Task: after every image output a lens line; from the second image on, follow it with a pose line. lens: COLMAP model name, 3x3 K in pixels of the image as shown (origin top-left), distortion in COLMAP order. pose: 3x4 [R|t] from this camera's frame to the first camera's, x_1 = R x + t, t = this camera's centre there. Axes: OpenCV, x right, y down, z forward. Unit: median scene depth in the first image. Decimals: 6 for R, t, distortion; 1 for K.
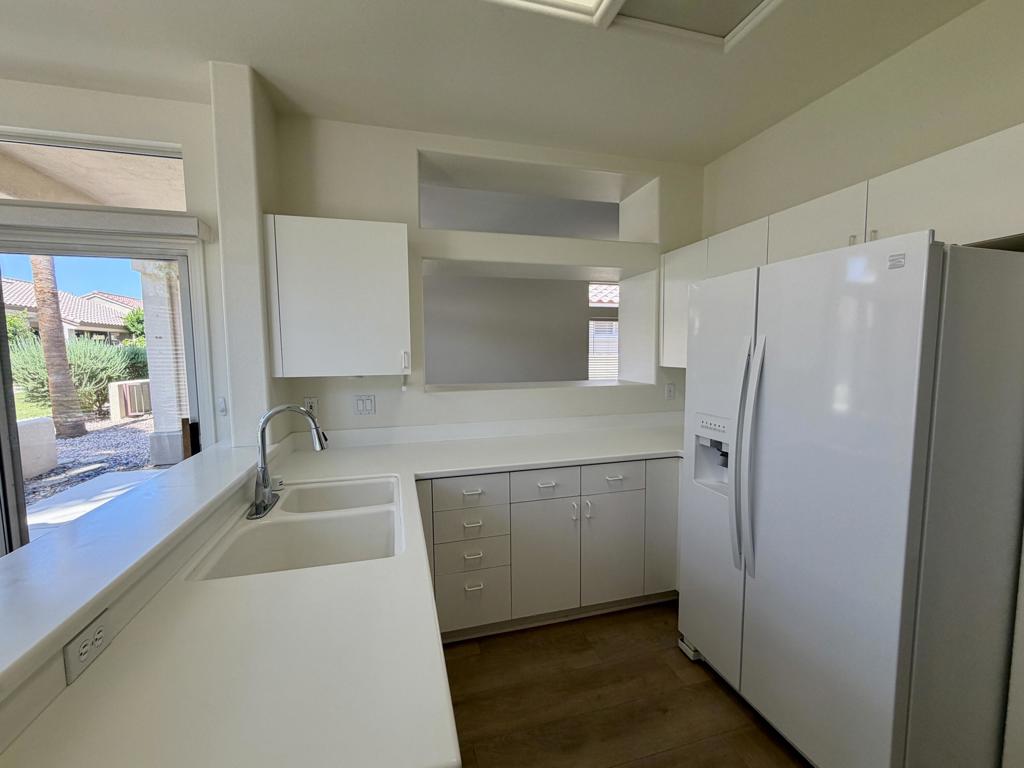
lens RADIAL K [[418.8, 0, 515.3], [0, 418.8, 383.7], [0, 0, 1]] dist [0.001202, 0.000000]
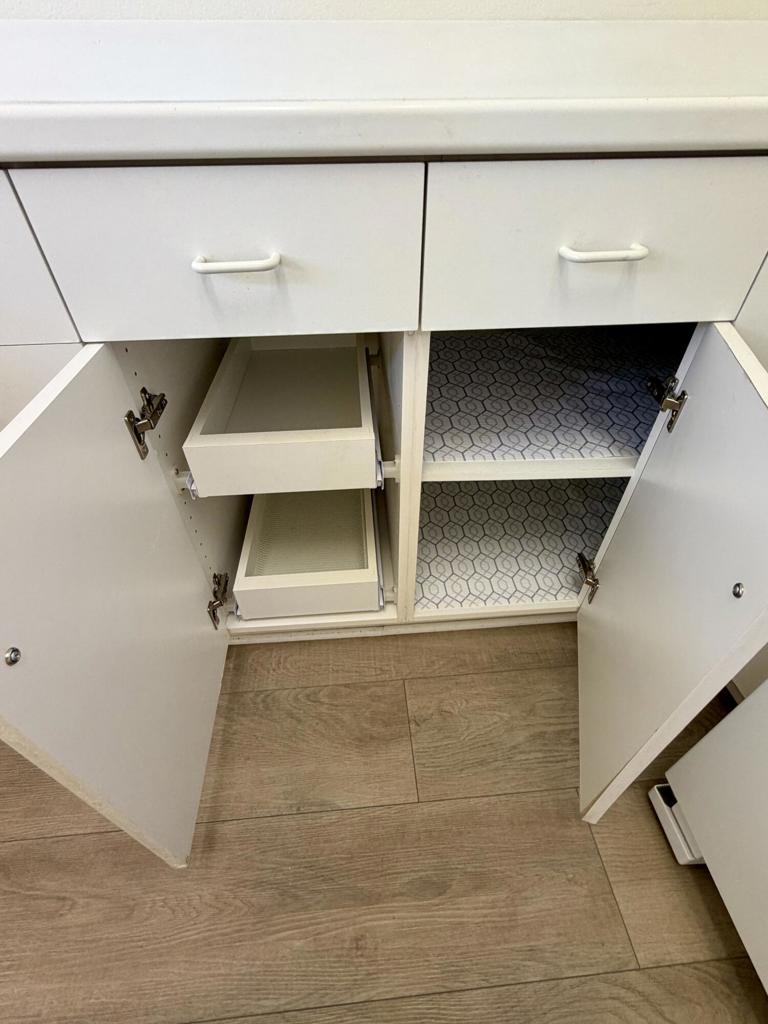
lens RADIAL K [[458.7, 0, 386.5], [0, 458.7, 509.9], [0, 0, 1]] dist [0.002104, 0.000150]
pose [[0.980867, 0.133429, -0.141764, 0.227110], [-0.023156, 0.802984, 0.595550, 0.240935], [0.193298, -0.580873, 0.790710, 0.907511]]
